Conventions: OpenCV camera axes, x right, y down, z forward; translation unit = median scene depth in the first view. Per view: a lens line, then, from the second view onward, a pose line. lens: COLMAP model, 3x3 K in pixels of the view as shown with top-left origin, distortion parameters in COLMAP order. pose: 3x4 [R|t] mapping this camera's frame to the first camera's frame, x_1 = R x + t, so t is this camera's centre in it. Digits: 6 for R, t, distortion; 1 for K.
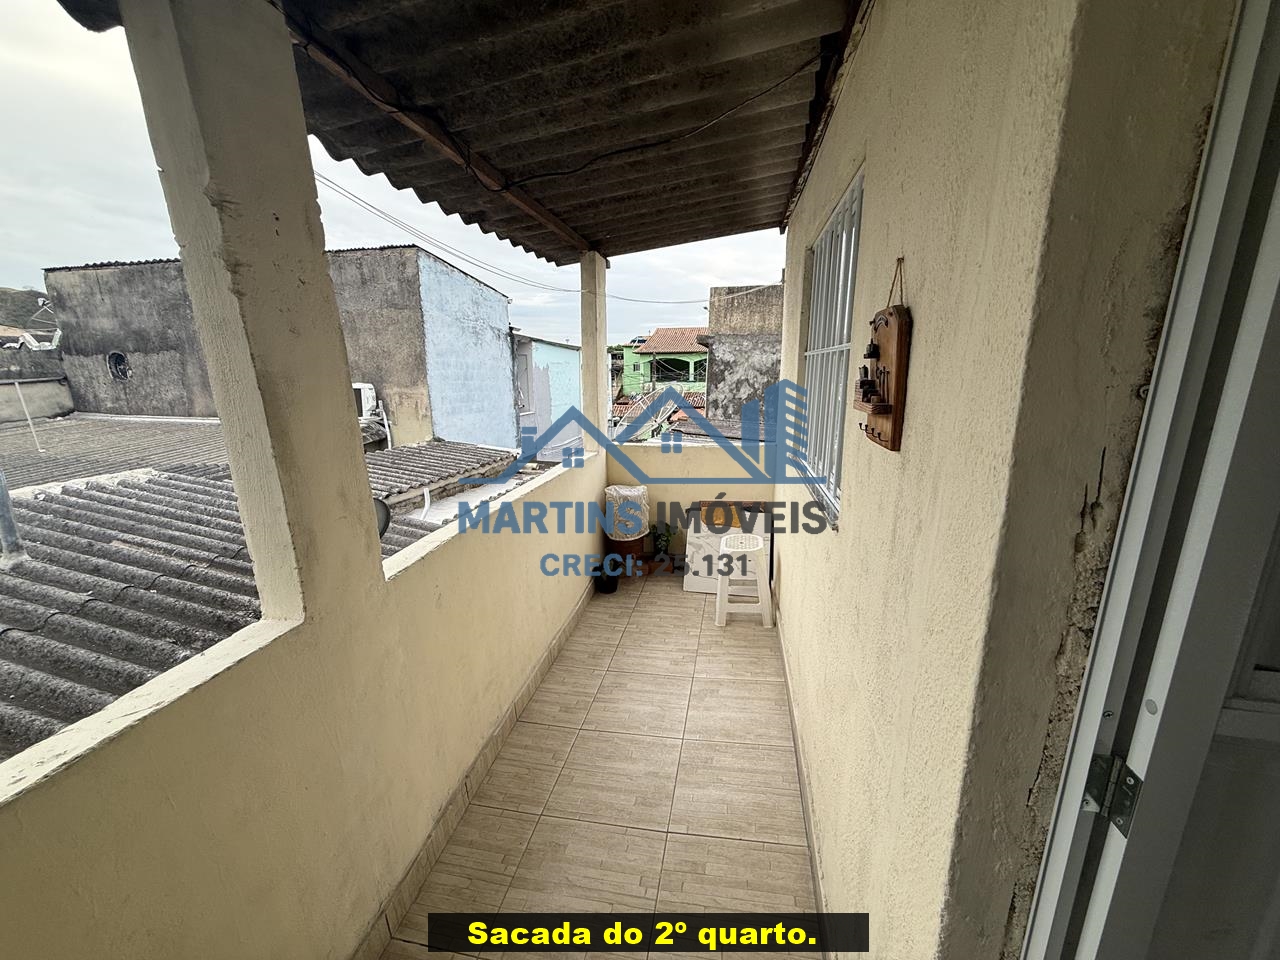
lens RADIAL K [[507.1, 0, 637.8], [0, 507.1, 481.3], [0, 0, 1]] dist [0.000715, 0.000056]
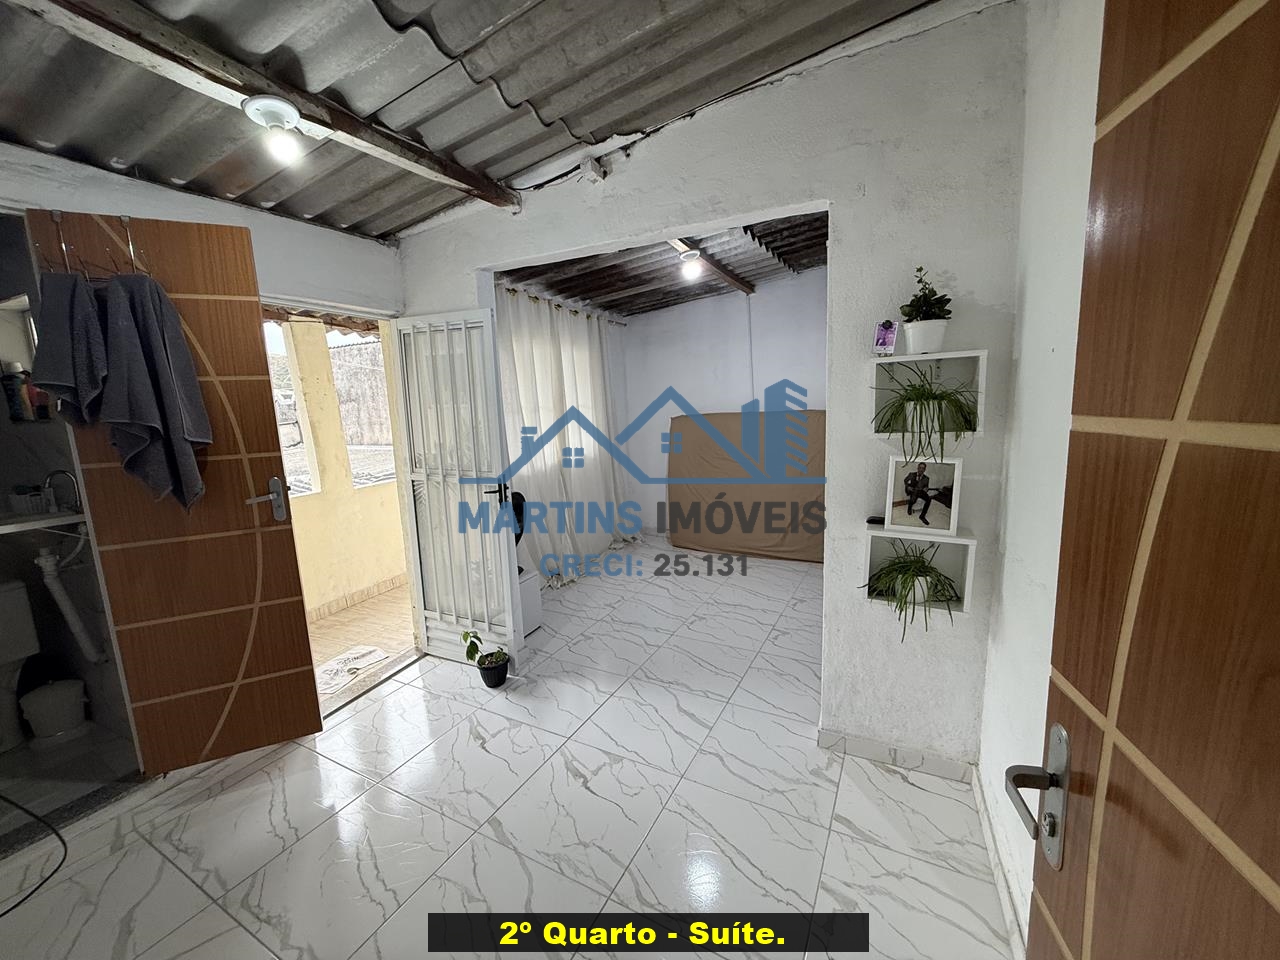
lens RADIAL K [[507.1, 0, 637.8], [0, 507.1, 481.3], [0, 0, 1]] dist [0.000715, 0.000056]
pose [[0.966134, 0.005928, -0.257973, 0.297689], [-0.021147, 0.998192, -0.056260, 0.045822], [0.257173, 0.059810, 0.964513, -0.228965]]
